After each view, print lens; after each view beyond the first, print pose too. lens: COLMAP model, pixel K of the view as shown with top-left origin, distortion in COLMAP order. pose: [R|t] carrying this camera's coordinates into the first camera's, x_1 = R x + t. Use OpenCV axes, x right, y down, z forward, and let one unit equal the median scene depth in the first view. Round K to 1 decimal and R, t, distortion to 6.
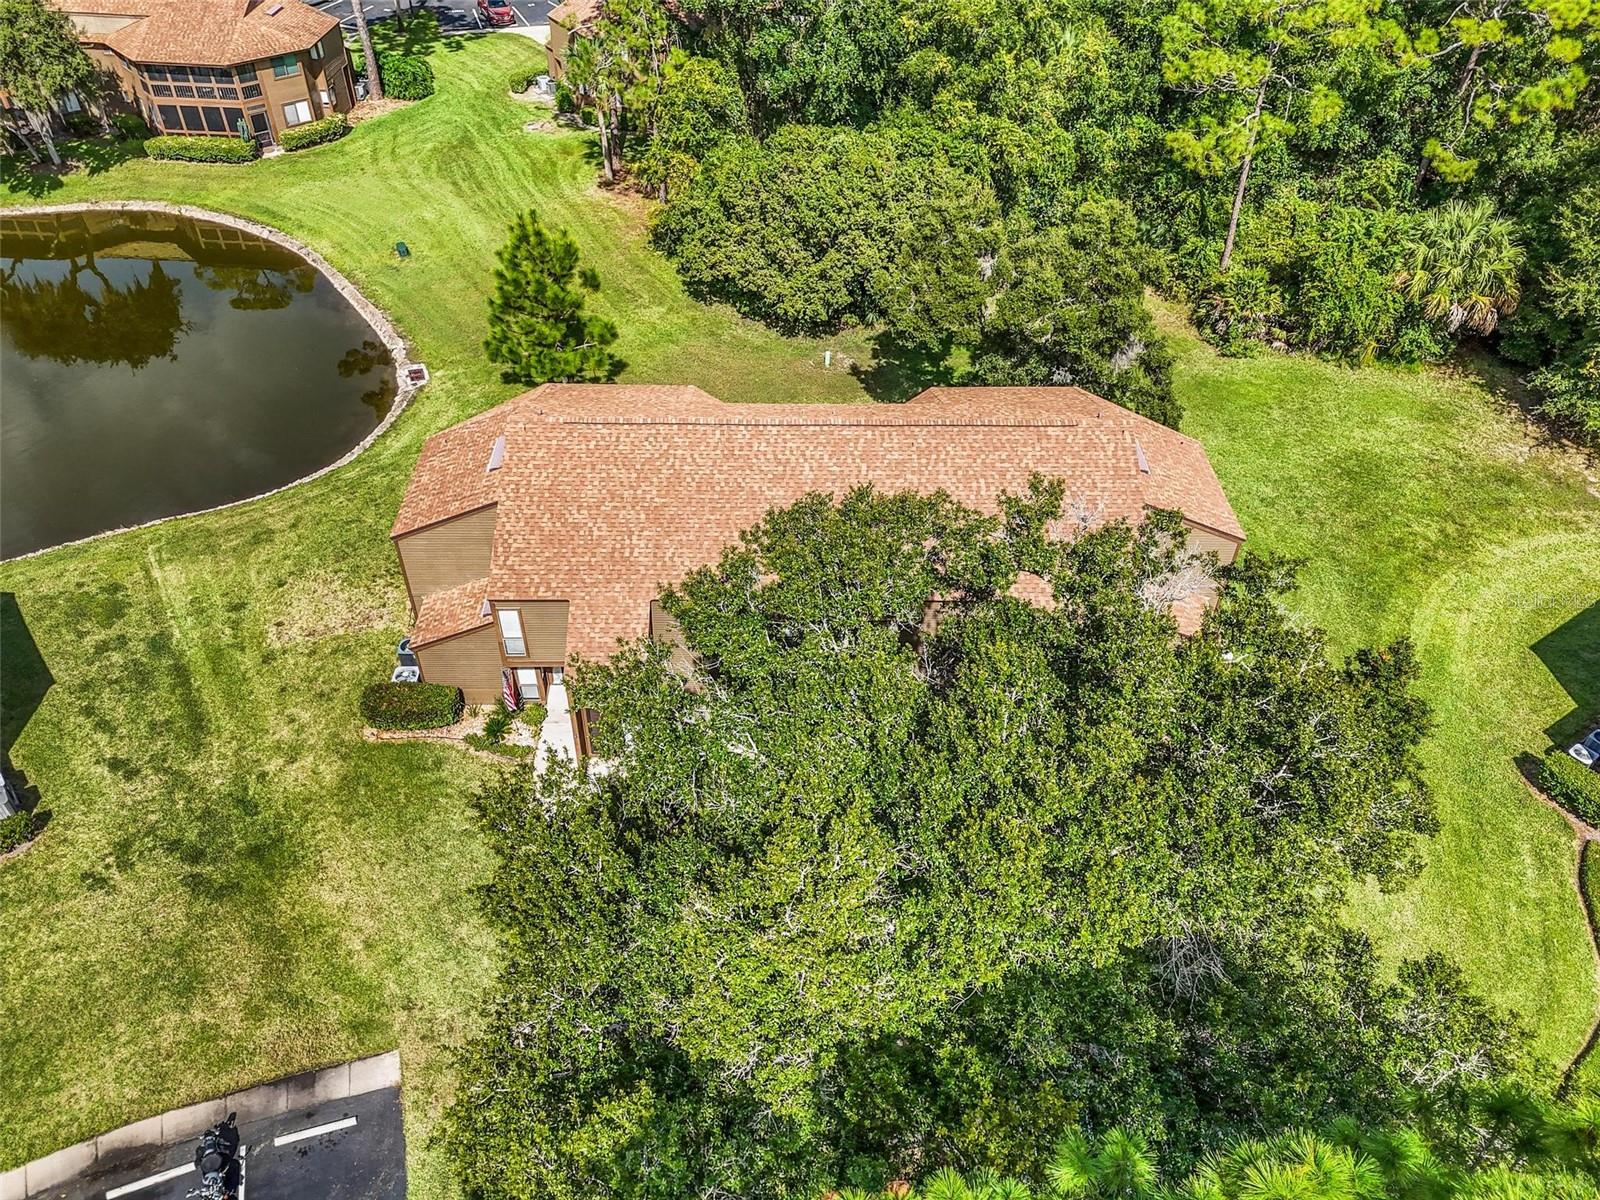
lens RADIAL K [[1093.0, 0, 800.0], [0, 1093.0, 600.0], [0, 0, 1]] dist [0.058999, -0.002005]
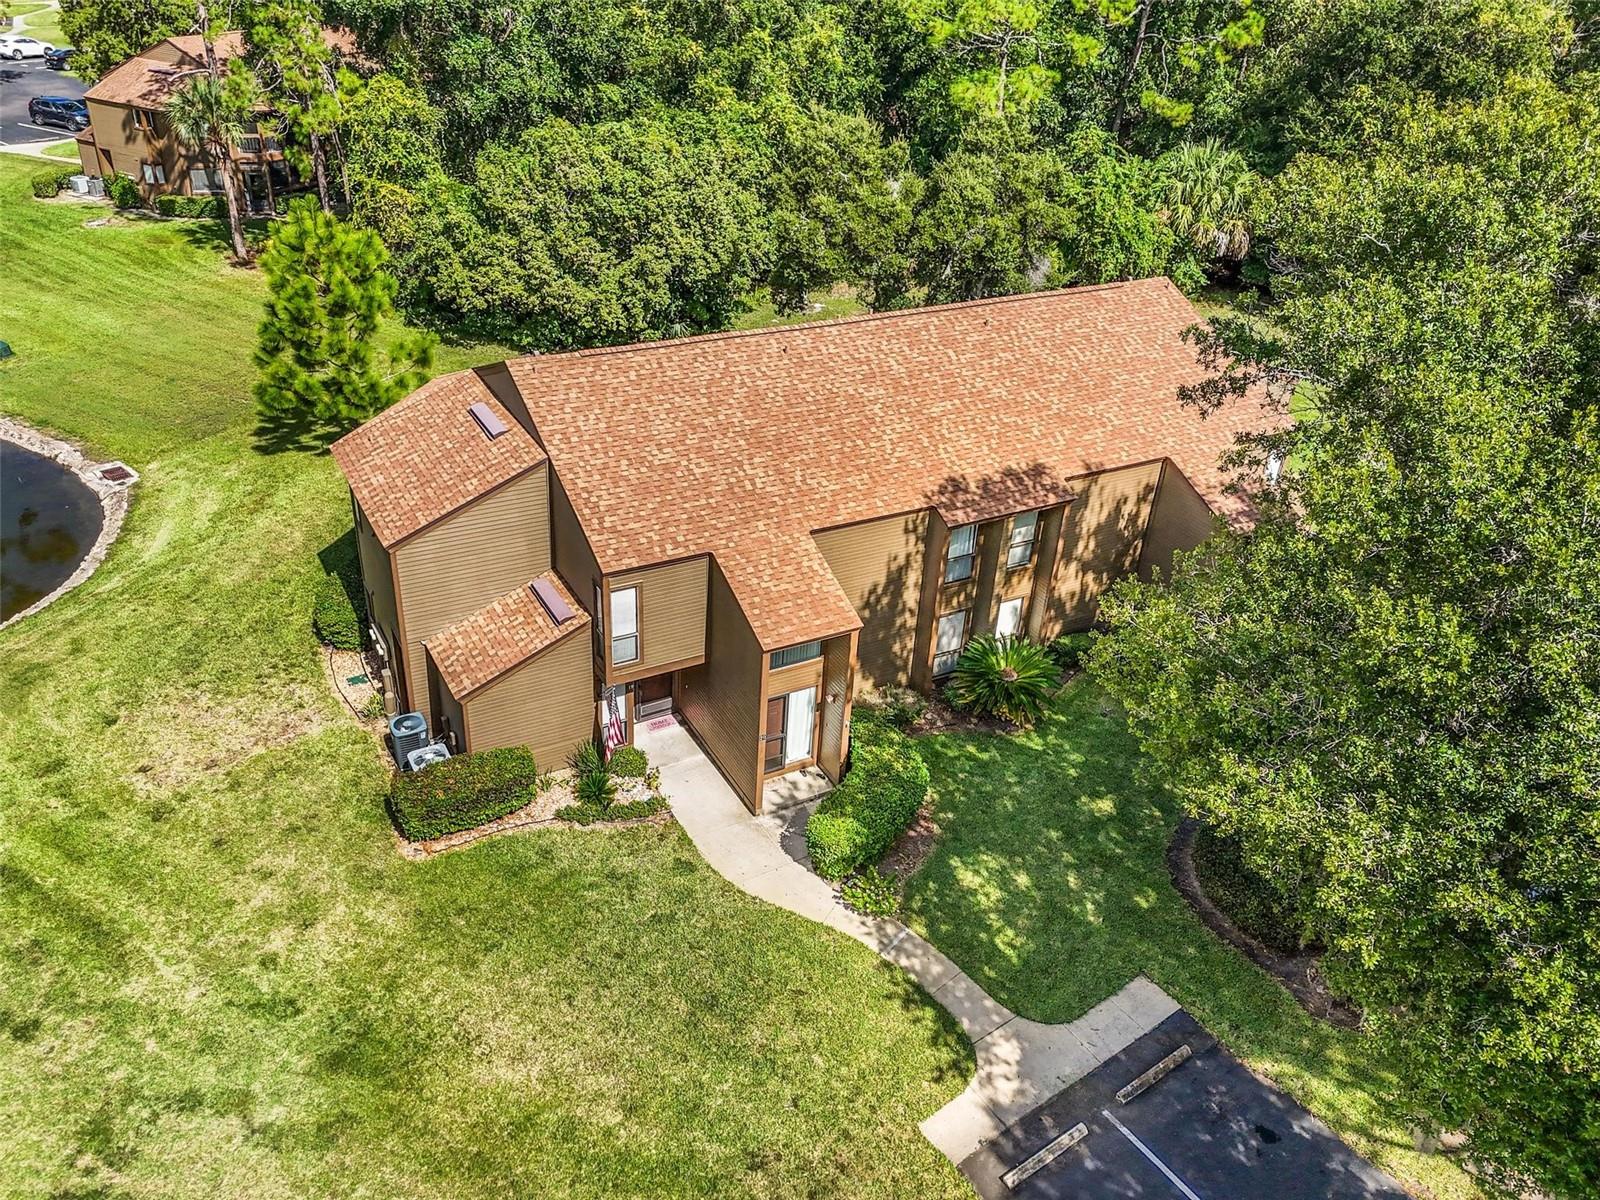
lens RADIAL K [[1164.6, 0, 800.0], [0, 1164.6, 600.0], [0, 0, 1]] dist [0.054567, -0.005641]
pose [[0.902168, -0.219943, 0.371104, -0.262872], [0.272275, 0.957580, -0.094380, 0.068994], [-0.334603, 0.186189, 0.923783, 0.168285]]
